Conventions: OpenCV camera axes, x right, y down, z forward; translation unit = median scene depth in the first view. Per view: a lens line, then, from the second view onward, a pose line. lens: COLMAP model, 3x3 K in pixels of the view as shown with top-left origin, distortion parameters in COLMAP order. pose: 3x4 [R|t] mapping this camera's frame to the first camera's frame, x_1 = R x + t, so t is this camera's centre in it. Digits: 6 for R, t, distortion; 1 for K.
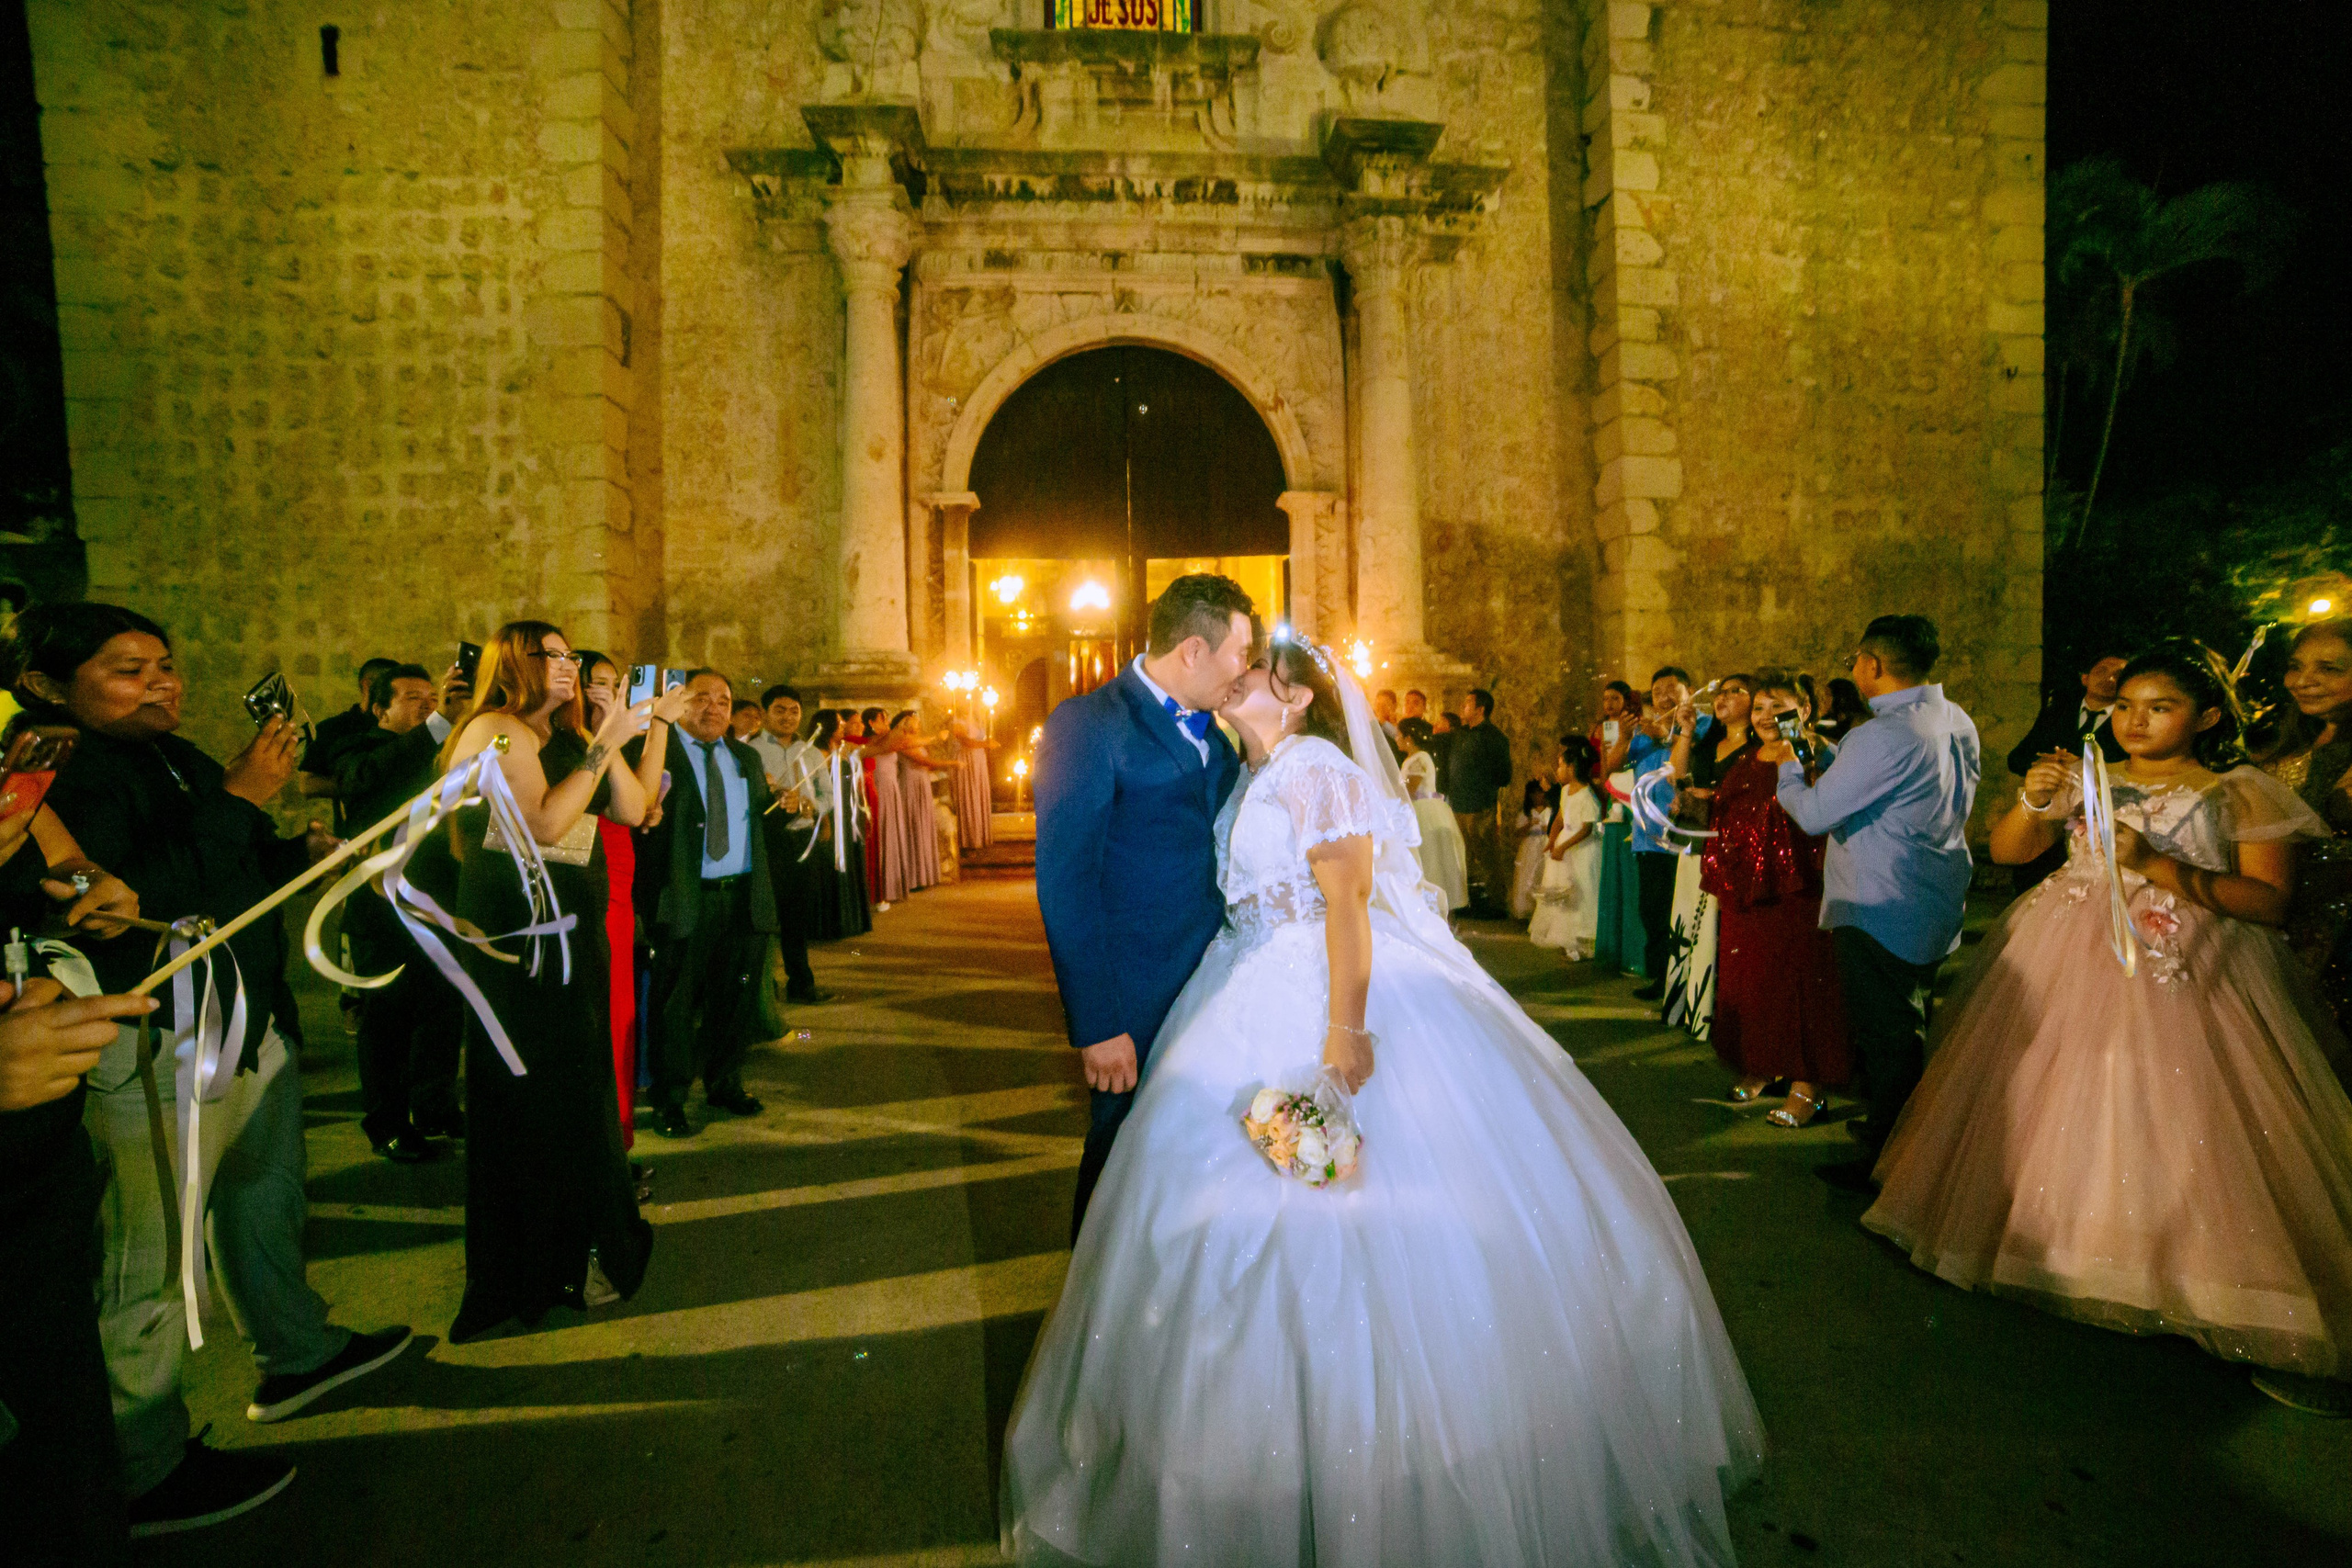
lens RADIAL K [[996.3, 0, 1164.5], [0, 996.3, 791.4], [0, 0, 1]] dist [-0.106485, 0.037829]
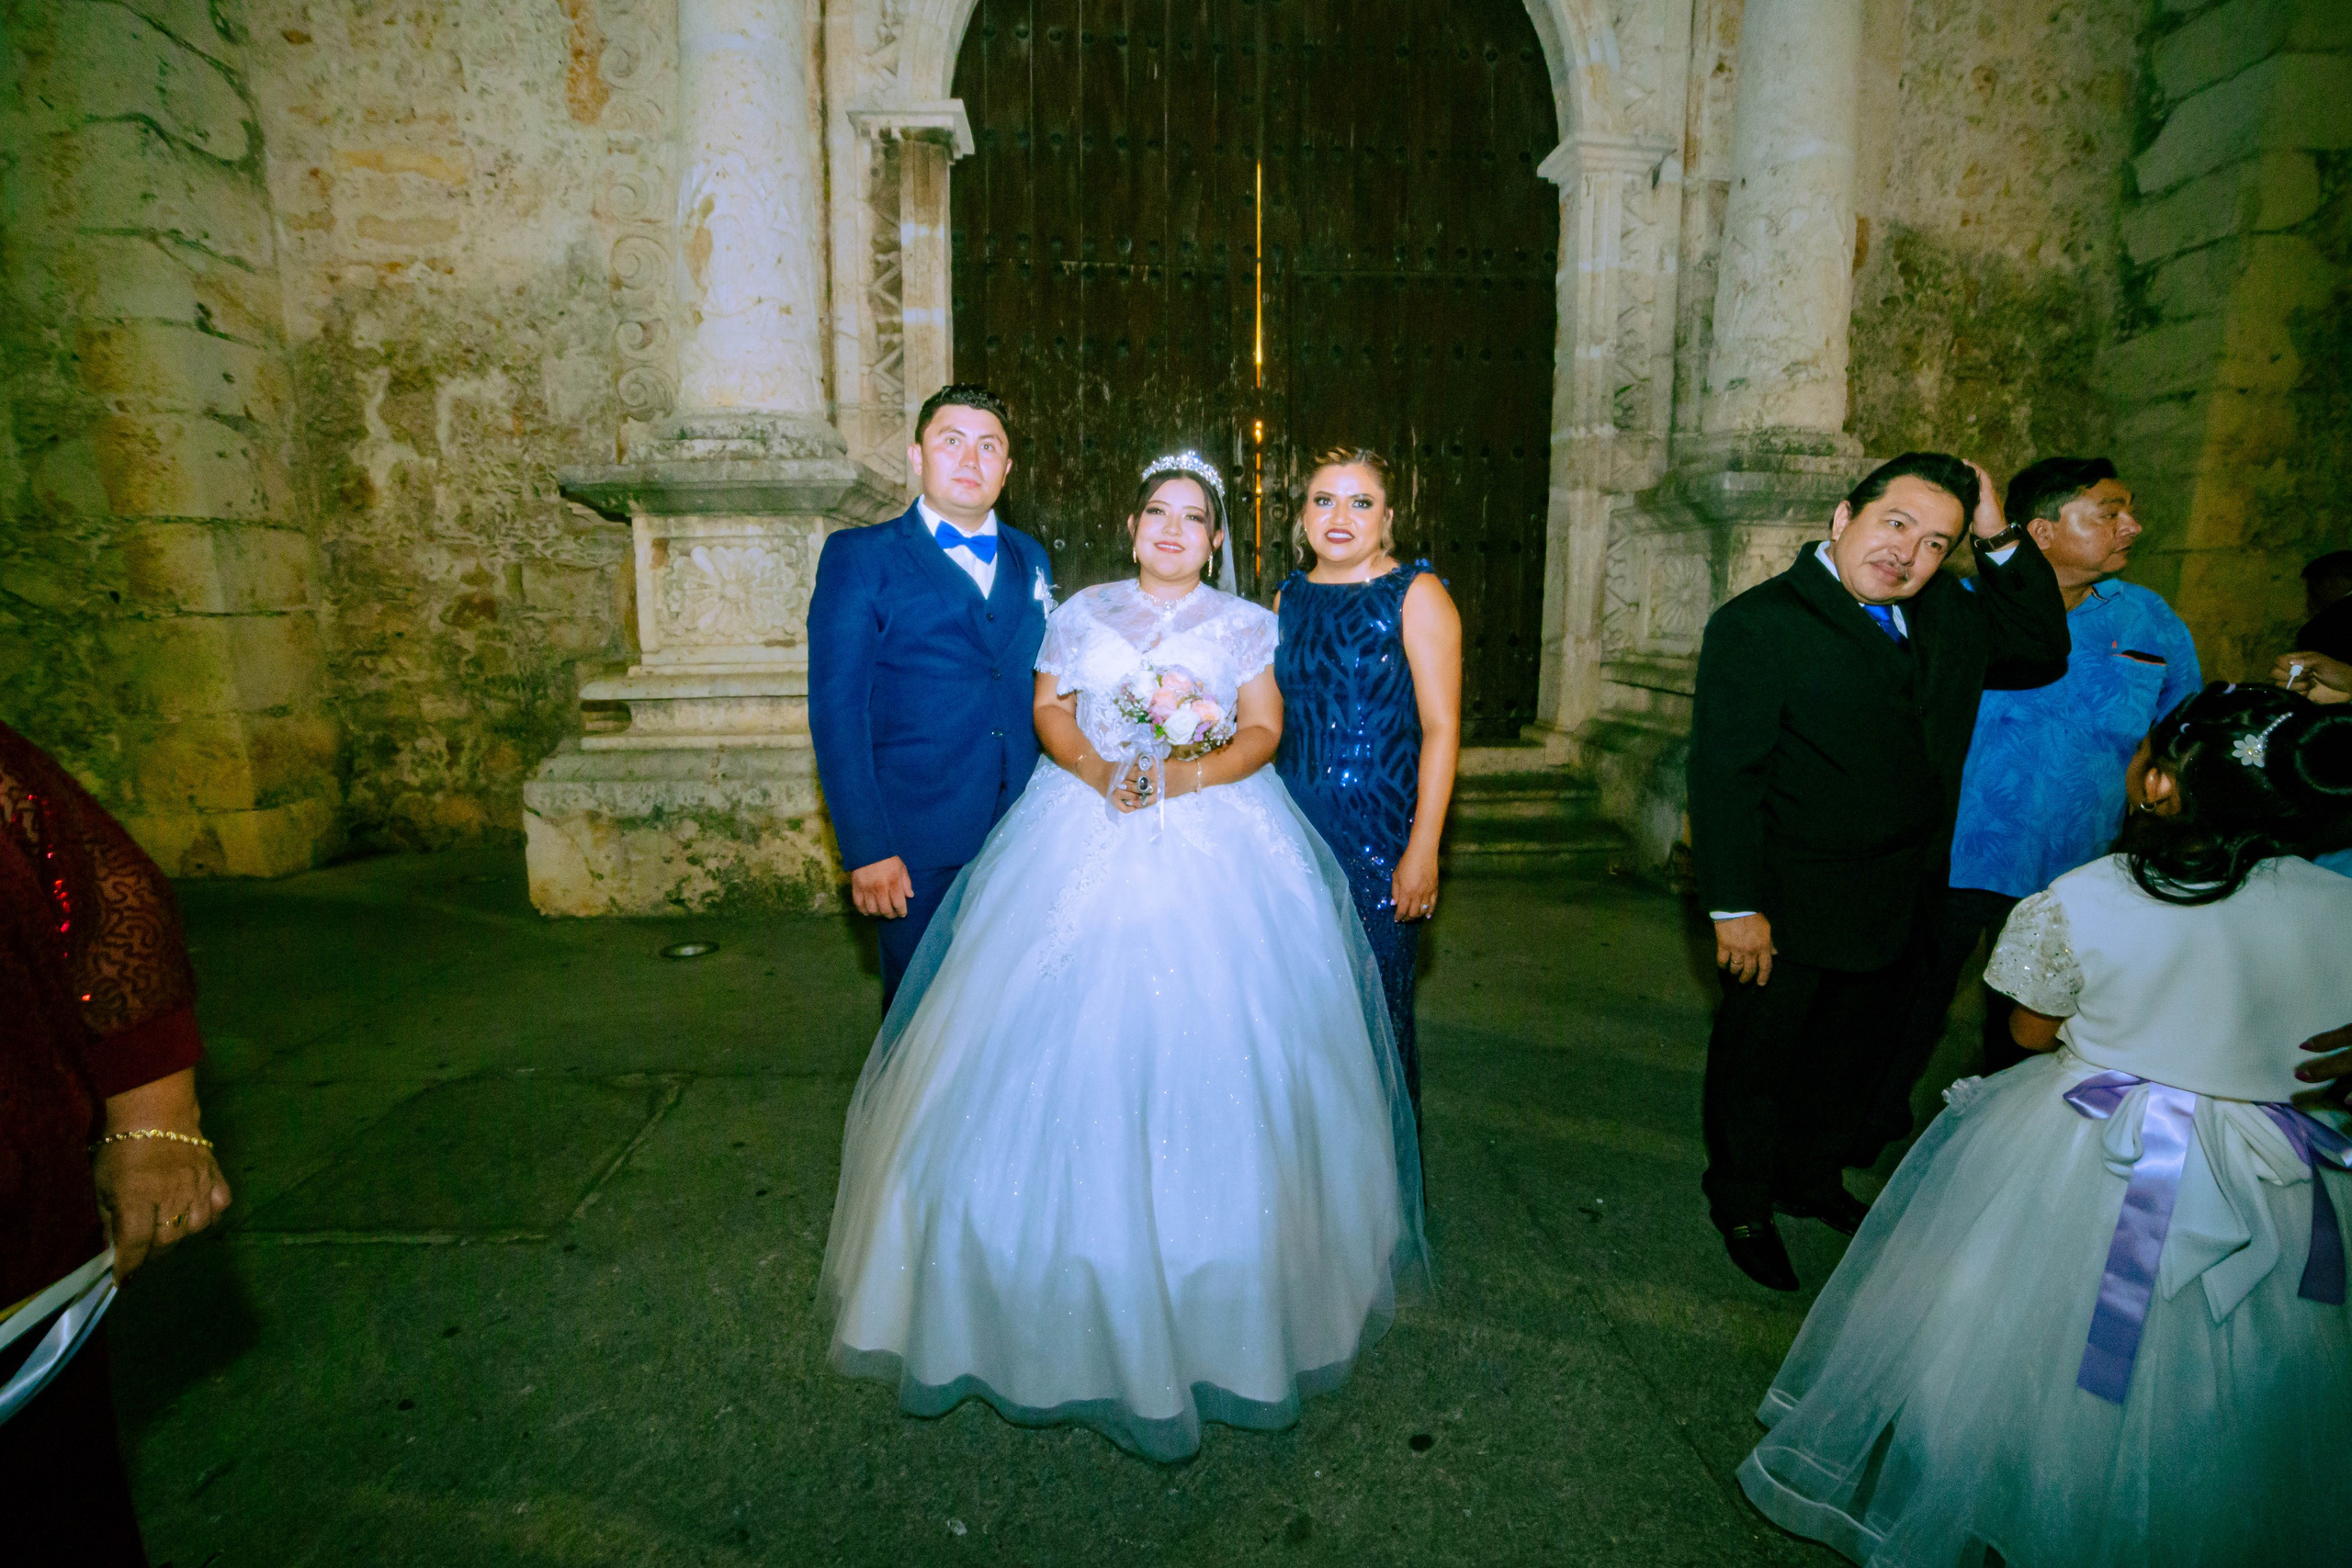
lens RADIAL K [[1009.1, 0, 1173.5], [0, 1009.1, 775.9], [0, 0, 1]] dist [-0.104843, 0.037007]
pose [[0.999576, 0.014563, 0.025209, -0.101076], [-0.017481, 0.992654, 0.119716, -0.030851], [-0.023280, -0.120106, 0.992488, 0.509394]]
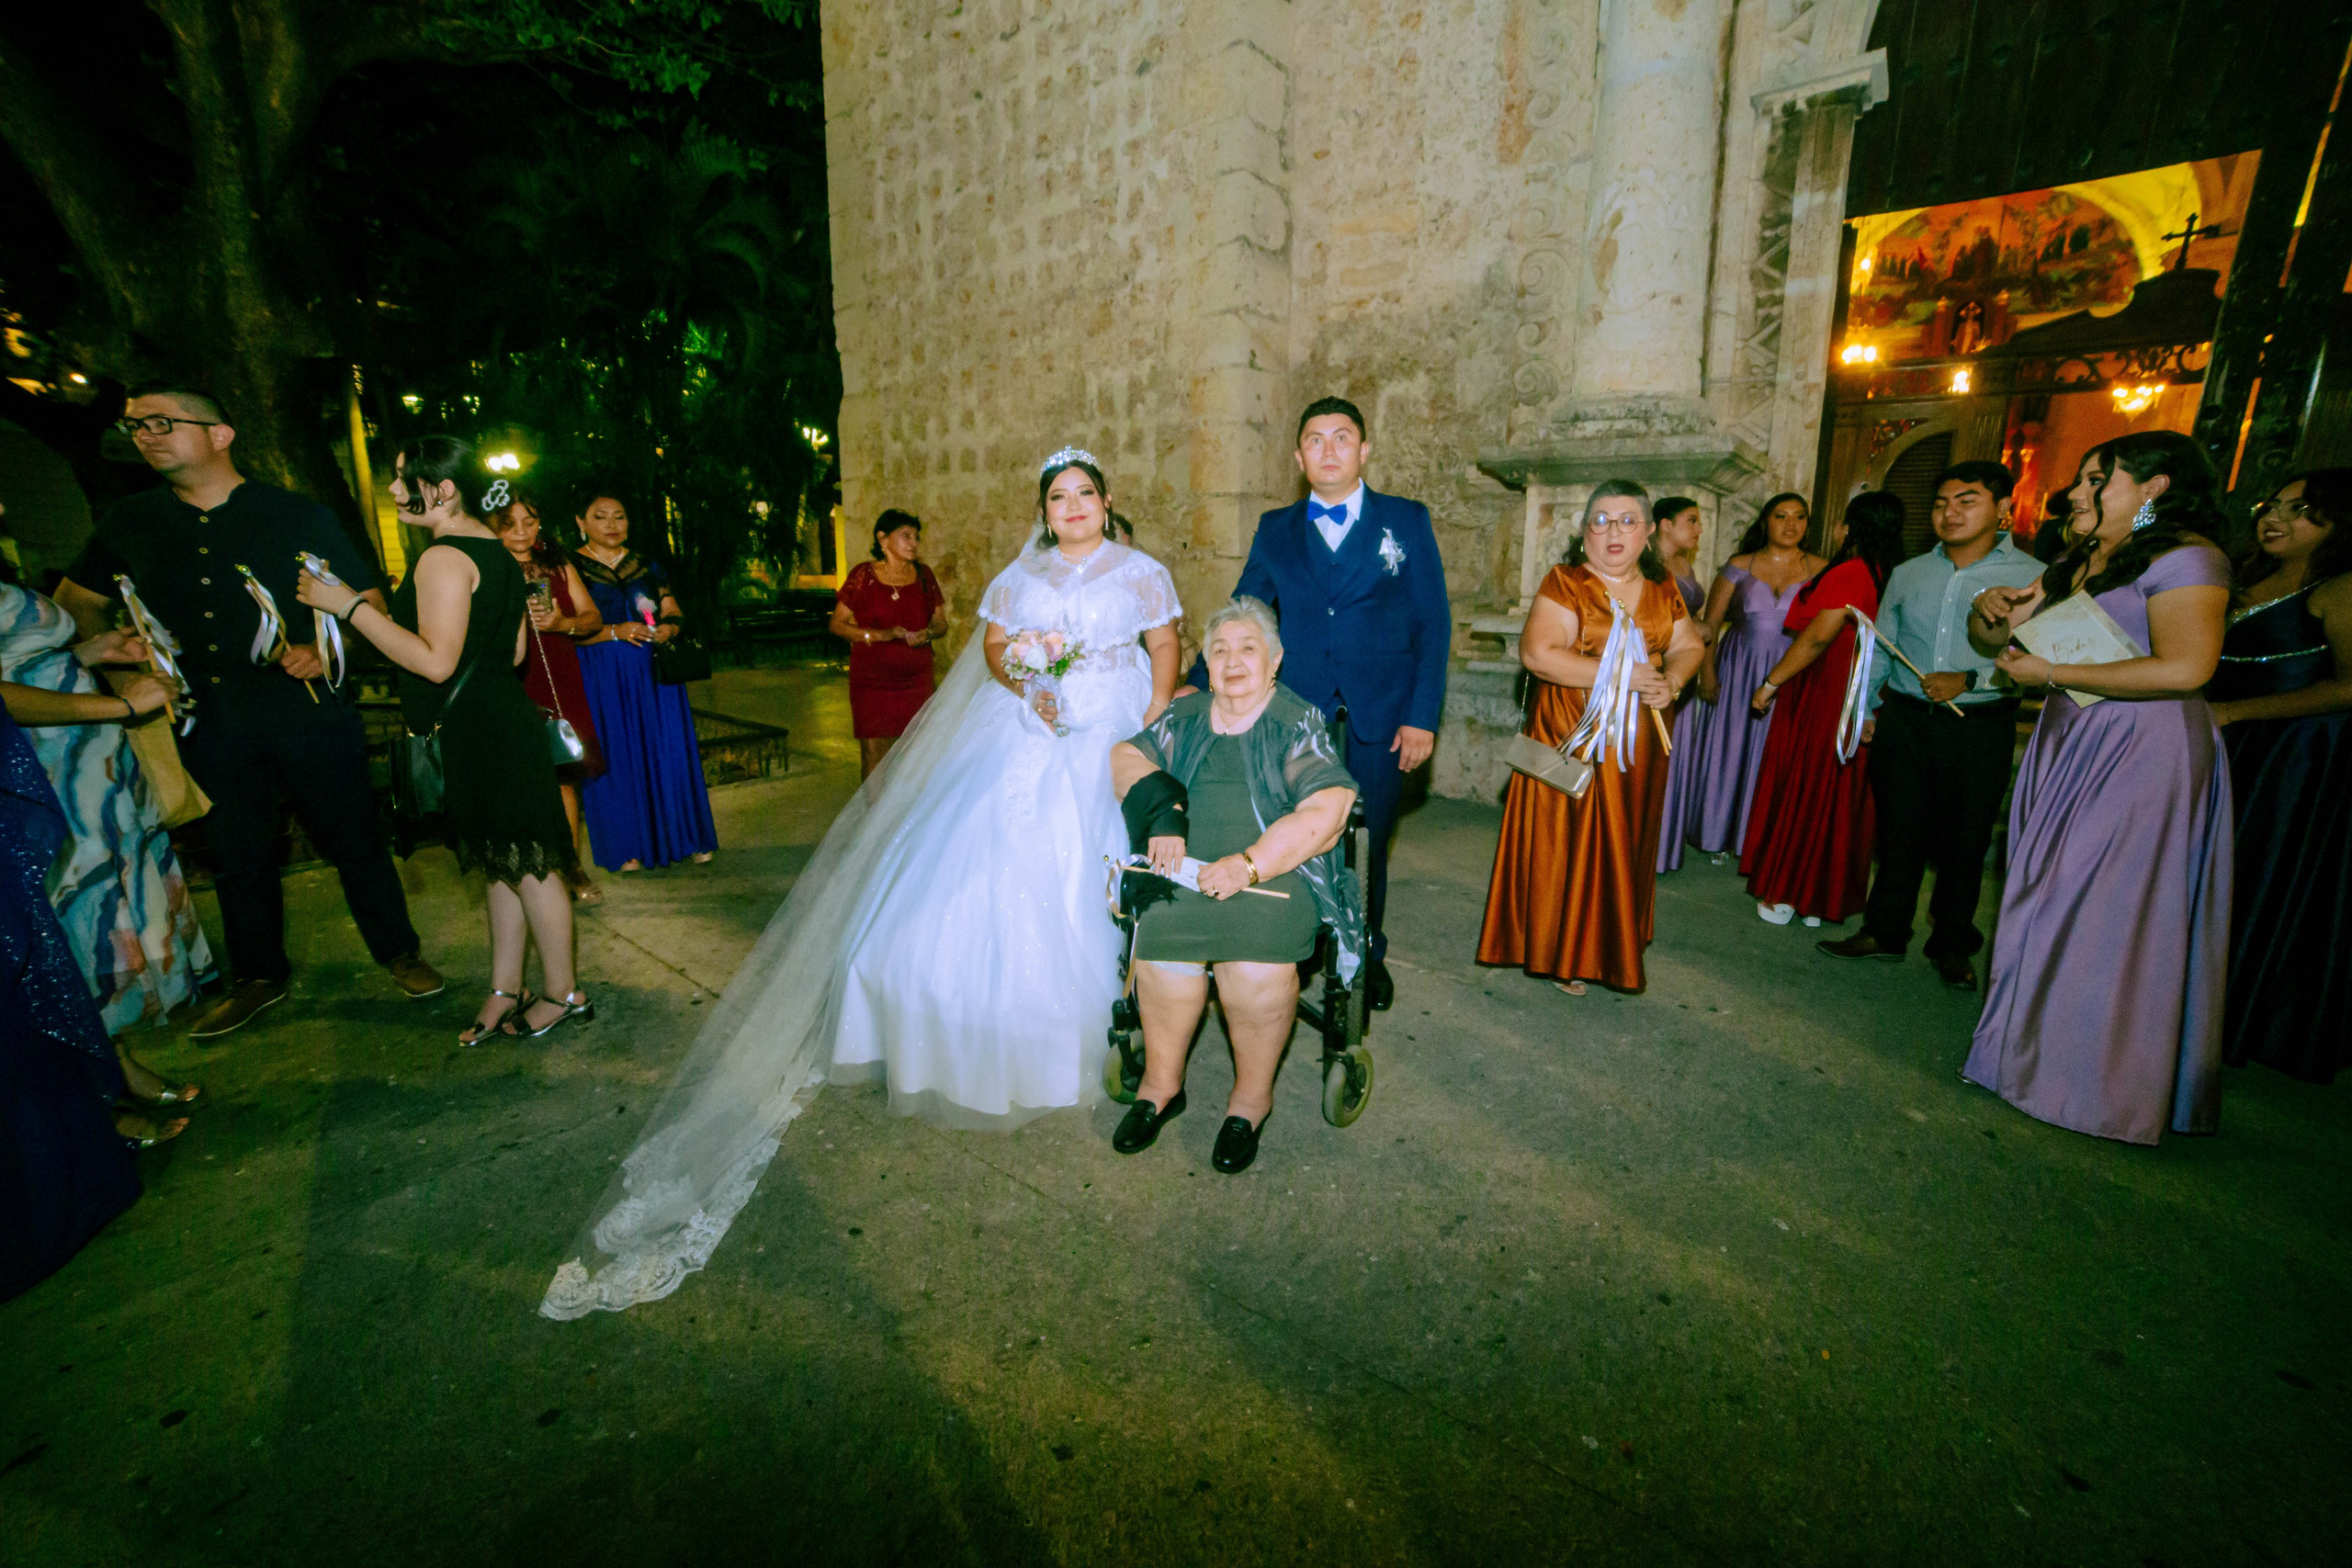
lens RADIAL K [[942.0, 0, 1175.0], [0, 942.0, 770.0], [0, 0, 1]] dist [-0.100880, 0.034165]
pose [[0.733323, 0.169170, -0.658498, -0.113810], [-0.049548, 0.979271, 0.196399, -0.025909], [0.678073, -0.111397, 0.726504, 0.437886]]
